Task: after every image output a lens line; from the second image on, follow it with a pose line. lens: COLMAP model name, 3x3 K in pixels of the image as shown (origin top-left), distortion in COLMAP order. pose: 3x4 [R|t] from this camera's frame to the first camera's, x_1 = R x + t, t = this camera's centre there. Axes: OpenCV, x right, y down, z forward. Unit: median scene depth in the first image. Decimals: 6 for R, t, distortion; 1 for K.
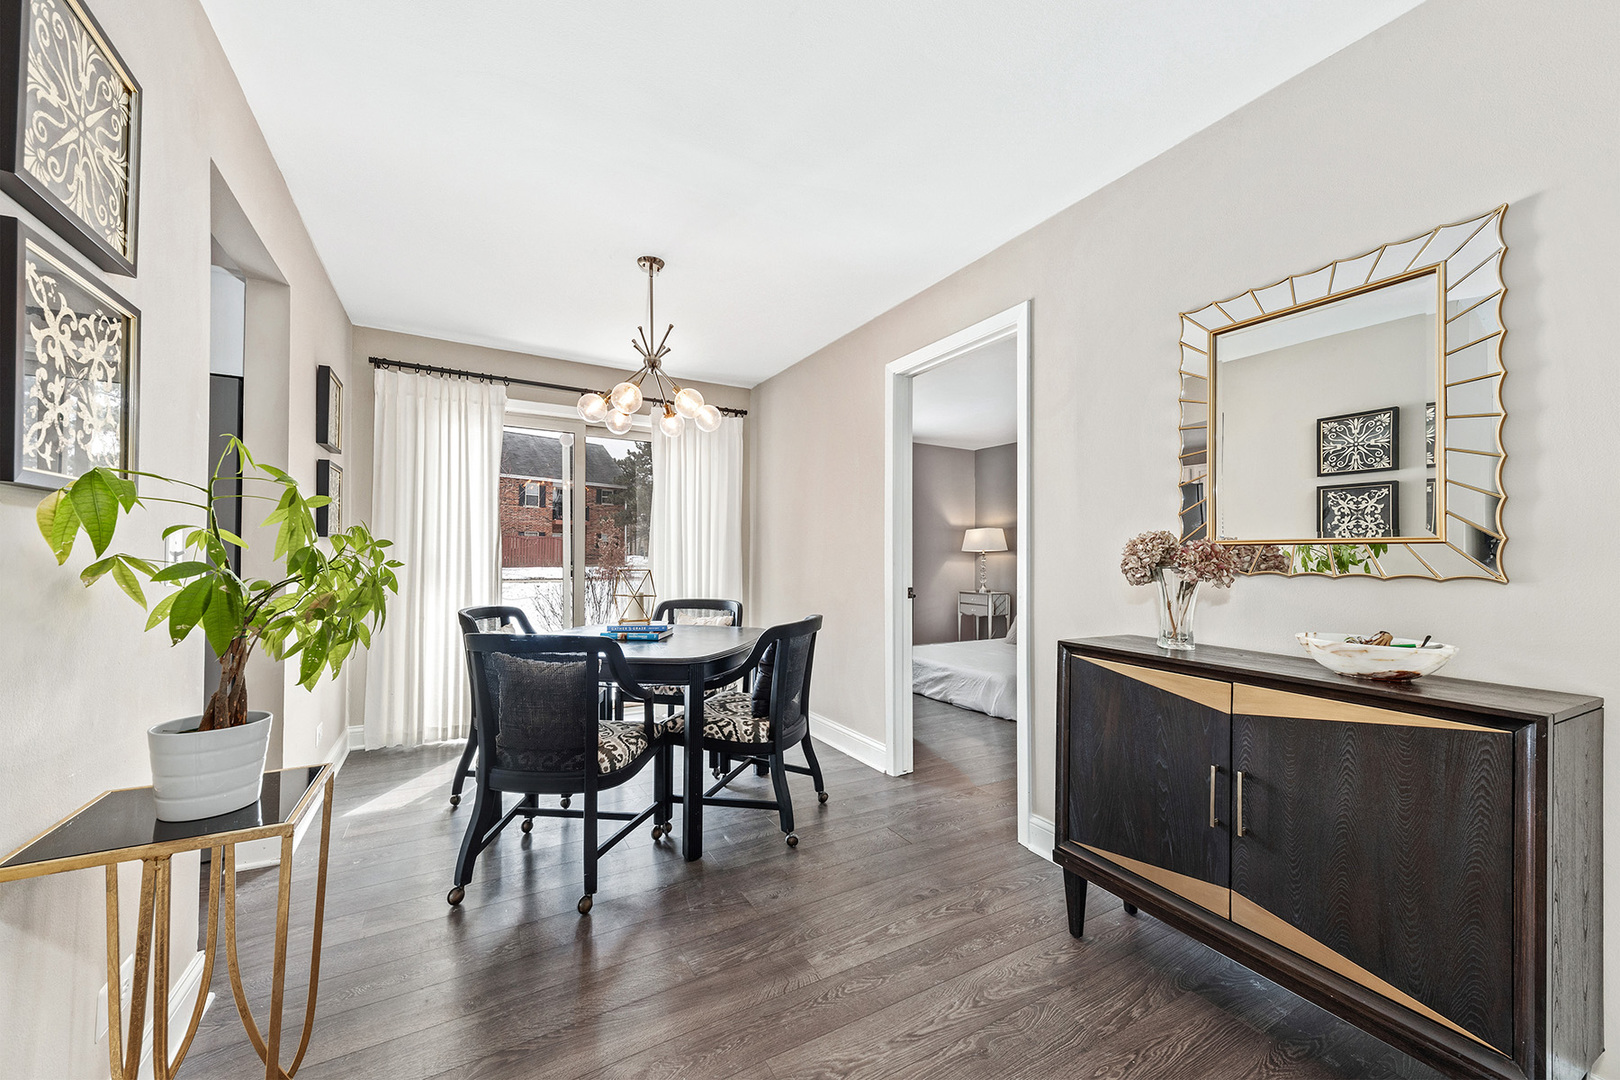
lens RADIAL K [[587.1, 0, 781.6], [0, 587.1, 550.5], [0, 0, 1]] dist [0.015436, 0.000207]
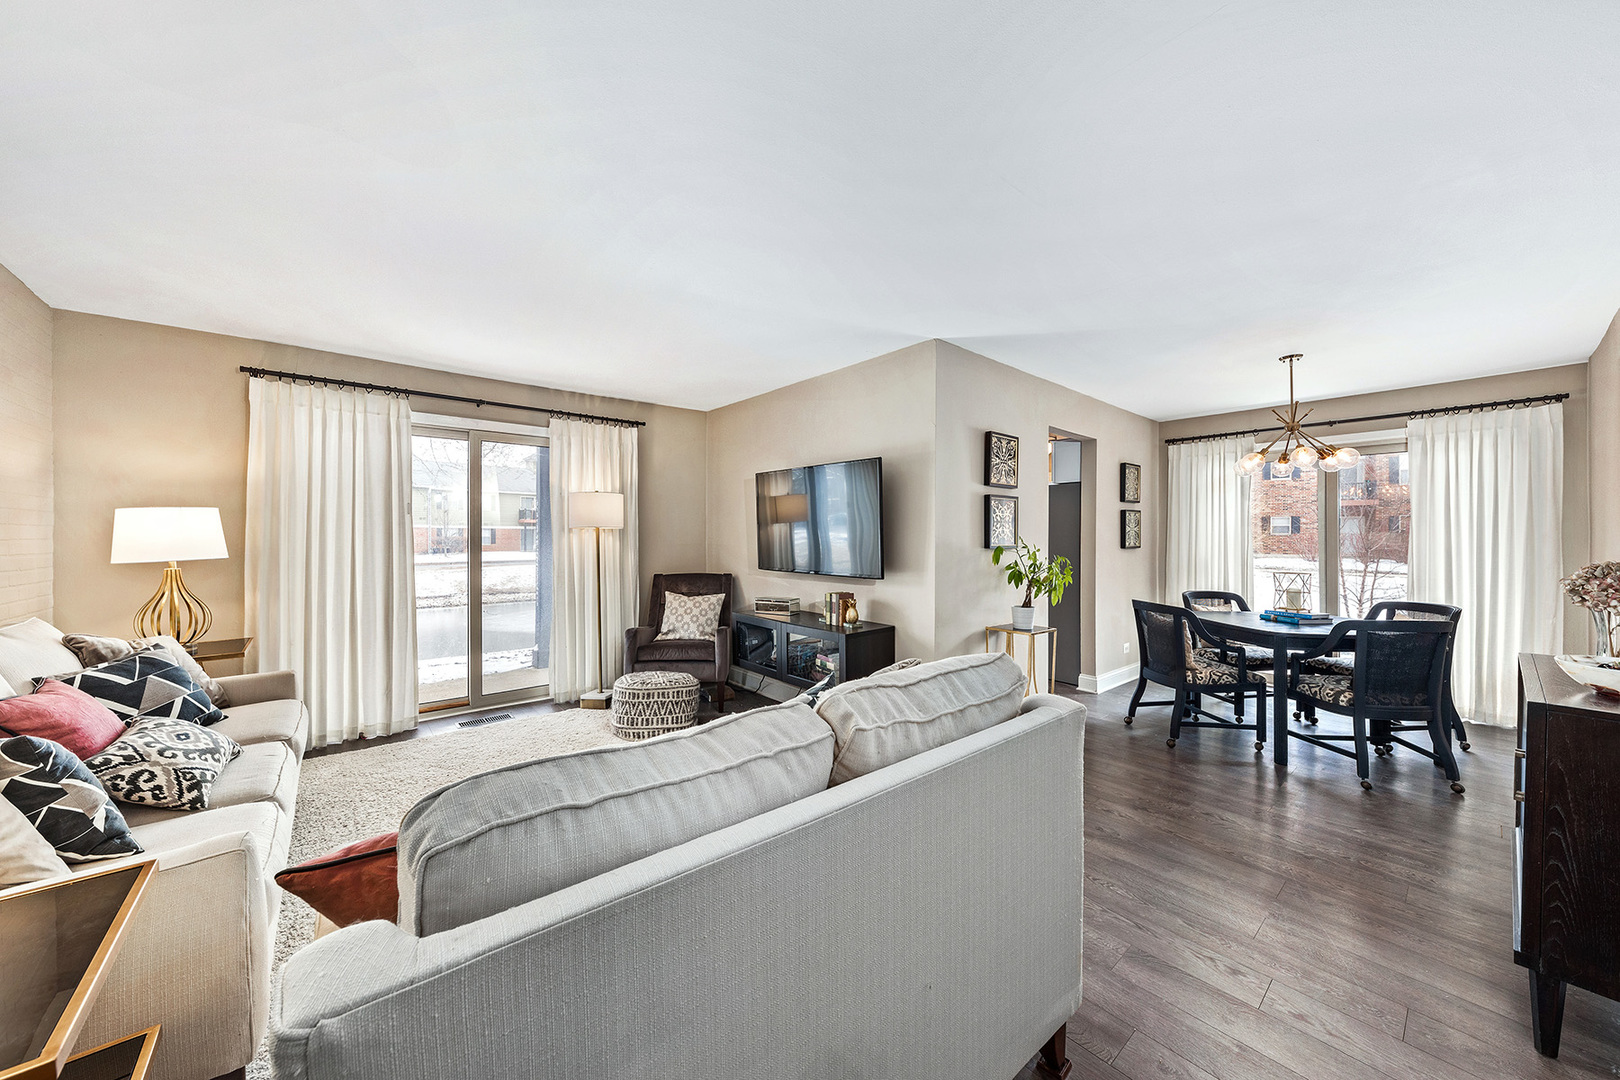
lens RADIAL K [[587.1, 0, 810.9], [0, 587.1, 541.1], [0, 0, 1]] dist [0.015436, 0.000207]
pose [[0.193868, -0.000698, -0.981027, 0.768759], [0.011234, 0.999936, 0.001509, -0.048851], [0.980963, -0.011313, 0.193863, -0.330934]]
